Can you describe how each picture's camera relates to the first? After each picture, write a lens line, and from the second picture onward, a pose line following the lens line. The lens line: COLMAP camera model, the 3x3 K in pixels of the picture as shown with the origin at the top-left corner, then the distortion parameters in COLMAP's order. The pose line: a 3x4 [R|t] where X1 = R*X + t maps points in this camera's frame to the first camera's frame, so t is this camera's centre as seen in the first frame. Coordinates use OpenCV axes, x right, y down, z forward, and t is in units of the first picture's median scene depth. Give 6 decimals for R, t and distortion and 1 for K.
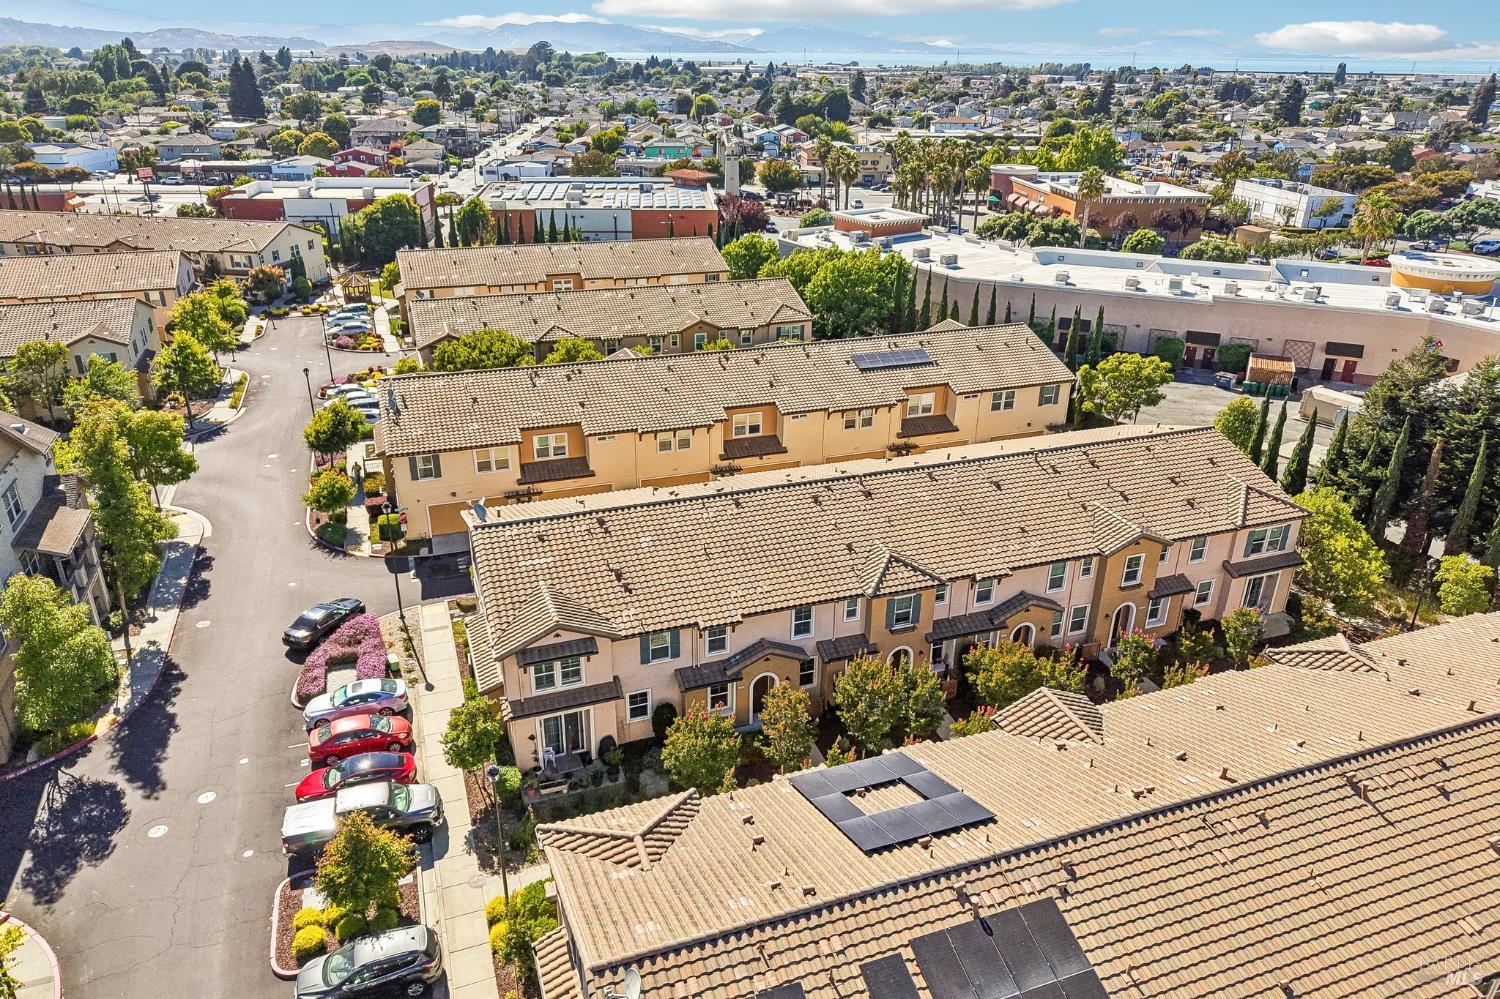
lens RADIAL K [[1011.0, 0, 749.2], [0, 1011.0, 481.1], [0, 0, 1]] dist [0.038506, -0.052273]
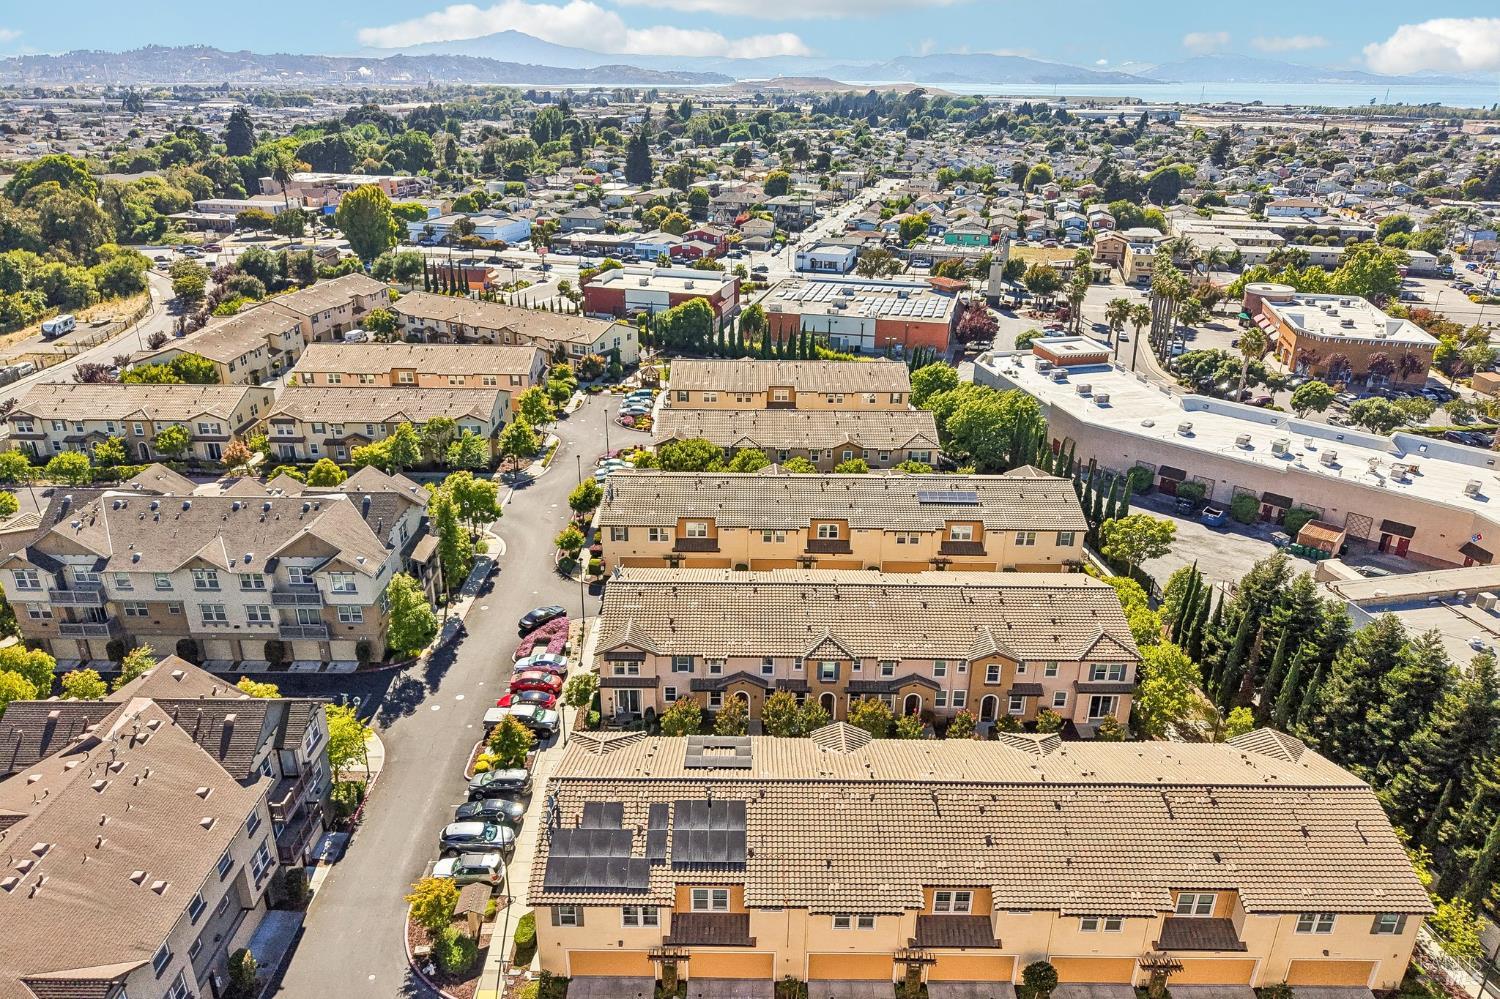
lens RADIAL K [[1011.0, 0, 749.2], [0, 1011.0, 481.1], [0, 0, 1]] dist [0.038506, -0.052273]
pose [[0.938013, 0.126475, -0.322702, 0.492914], [-0.134393, 0.990926, -0.002277, -0.152623], [0.319486, 0.045504, 0.946498, -0.610553]]
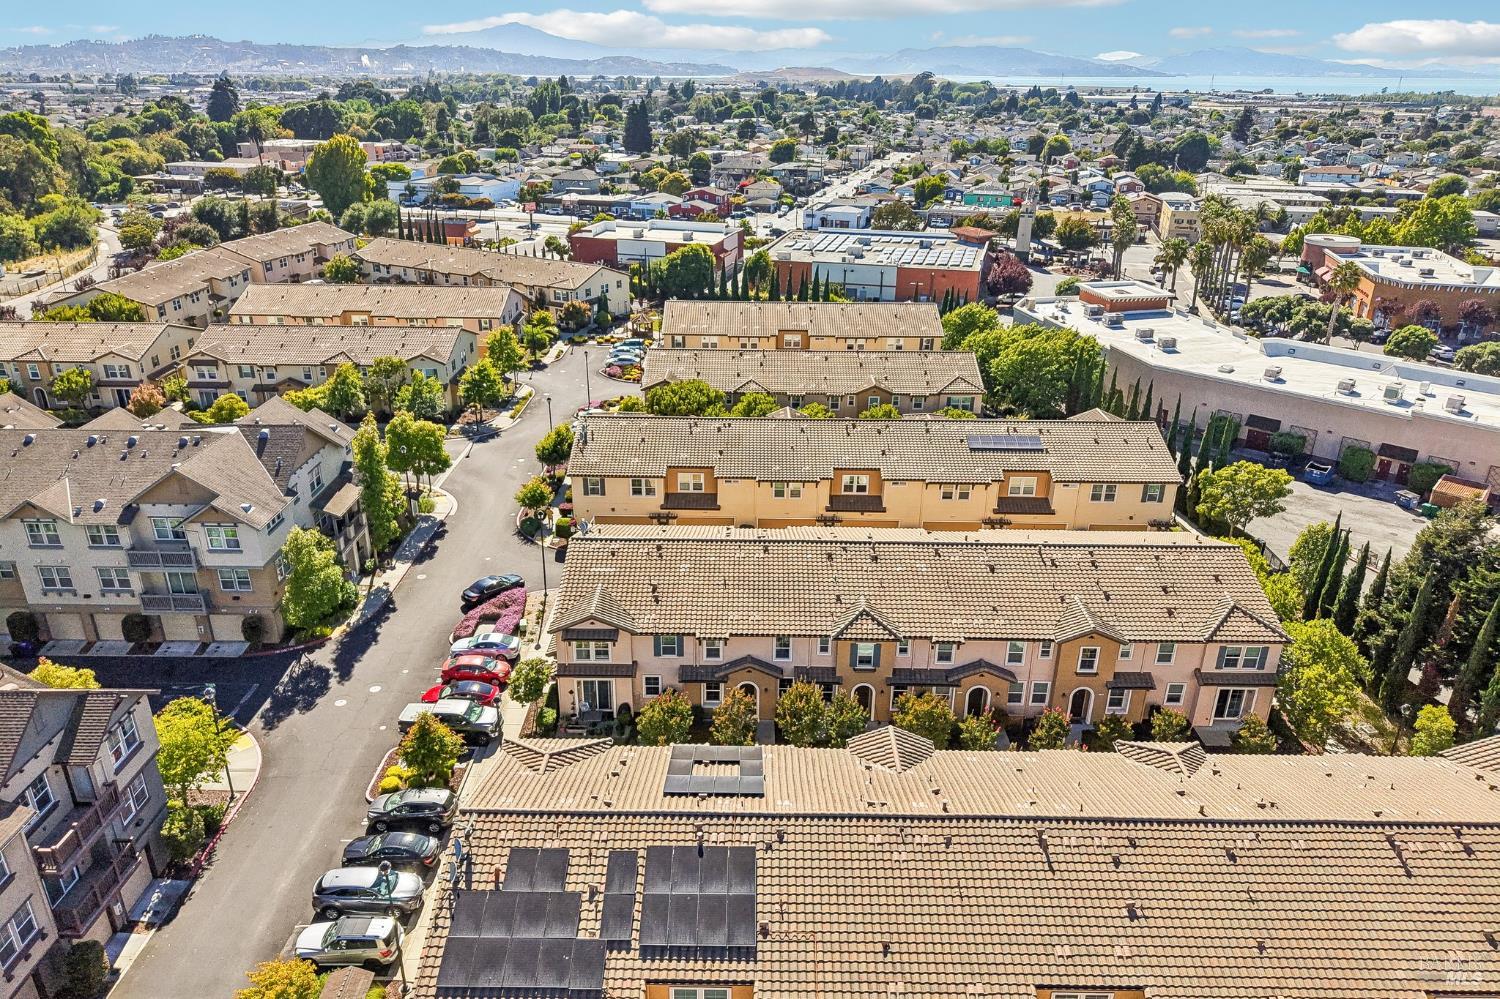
lens RADIAL K [[1011.0, 0, 749.2], [0, 1011.0, 481.1], [0, 0, 1]] dist [0.038506, -0.052273]
pose [[0.936858, 0.130229, -0.324557, 0.365977], [-0.136519, 0.990632, 0.003421, -0.064936], [0.321962, 0.041103, 0.945860, -0.224516]]
